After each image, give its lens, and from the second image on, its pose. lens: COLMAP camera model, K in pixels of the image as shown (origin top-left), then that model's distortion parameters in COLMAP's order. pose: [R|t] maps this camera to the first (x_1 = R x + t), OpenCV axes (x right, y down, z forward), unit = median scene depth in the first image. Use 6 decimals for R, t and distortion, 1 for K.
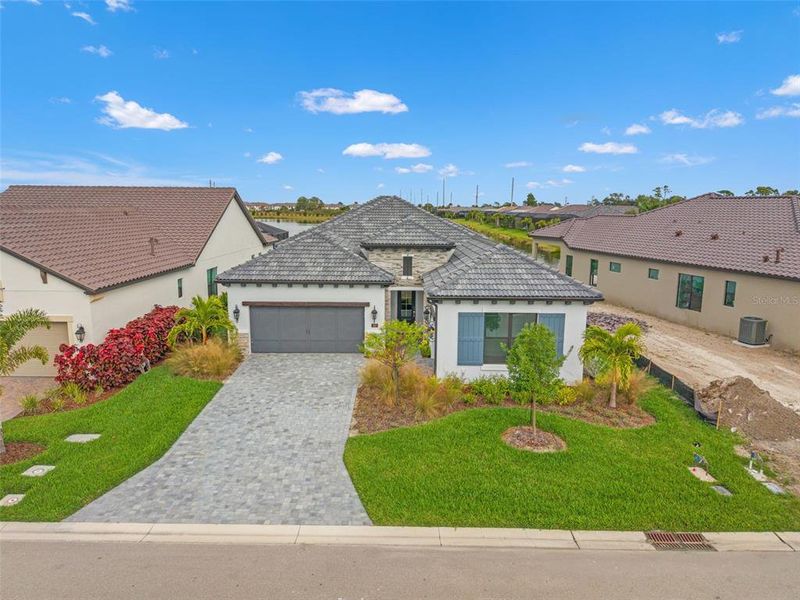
lens RADIAL K [[506.5, 0, 400.0], [0, 506.5, 300.0], [0, 0, 1]] dist [0.010307, -0.000044]
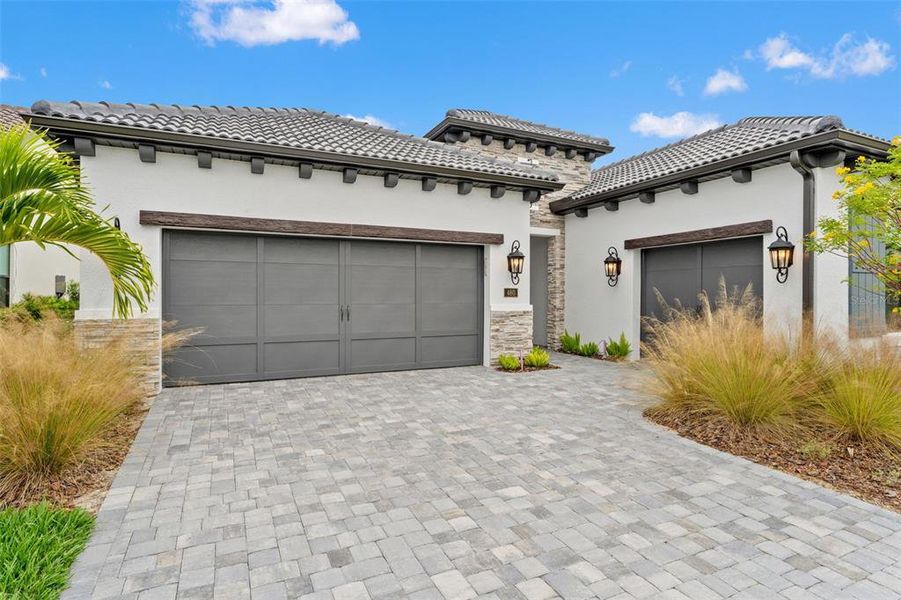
lens RADIAL K [[464.3, 0, 450.5], [0, 464.3, 300.0], [0, 0, 1]] dist [-0.004895, -0.000589]
pose [[0.905707, -0.012452, 0.423722, -0.262169], [0.076761, 0.987862, -0.135045, 0.106841], [-0.416897, 0.154836, 0.895669, 0.691832]]
